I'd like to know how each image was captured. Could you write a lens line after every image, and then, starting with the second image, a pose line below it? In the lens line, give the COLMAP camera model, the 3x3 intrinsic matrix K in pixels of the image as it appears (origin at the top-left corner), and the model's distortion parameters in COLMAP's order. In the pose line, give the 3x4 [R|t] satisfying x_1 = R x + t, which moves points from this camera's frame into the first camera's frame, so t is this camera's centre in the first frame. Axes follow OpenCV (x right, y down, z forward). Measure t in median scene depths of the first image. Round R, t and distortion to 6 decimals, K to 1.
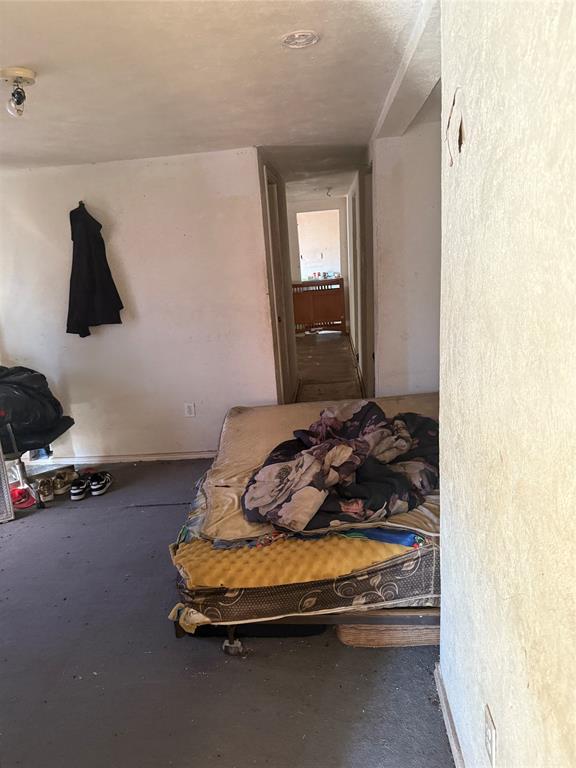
lens RADIAL K [[543.6, 0, 281.2], [0, 543.6, 383.6], [0, 0, 1]] dist [0.046296, -0.048678]
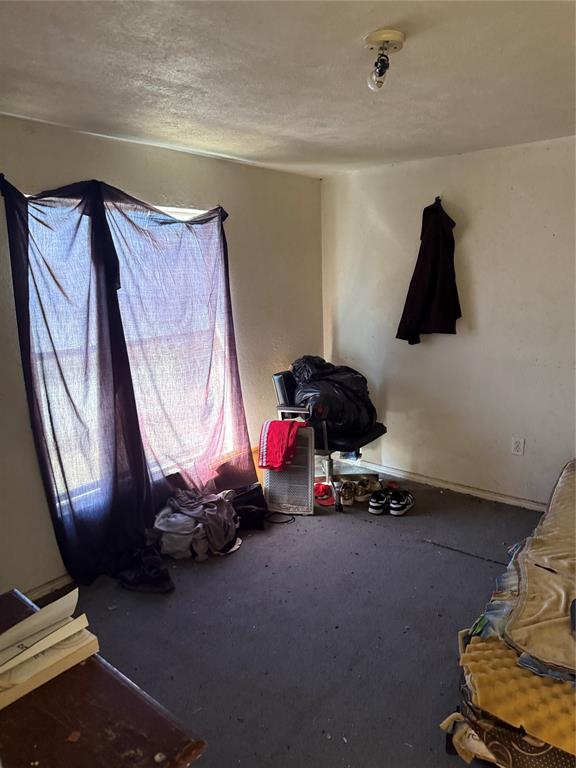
lens RADIAL K [[543.6, 0, 289.3], [0, 543.6, 382.3], [0, 0, 1]] dist [0.046296, -0.048678]
pose [[0.826732, 0.172132, -0.535616, -0.029962], [-0.175556, 0.983437, 0.045076, -0.028733], [0.534504, 0.056765, 0.843257, 0.121698]]
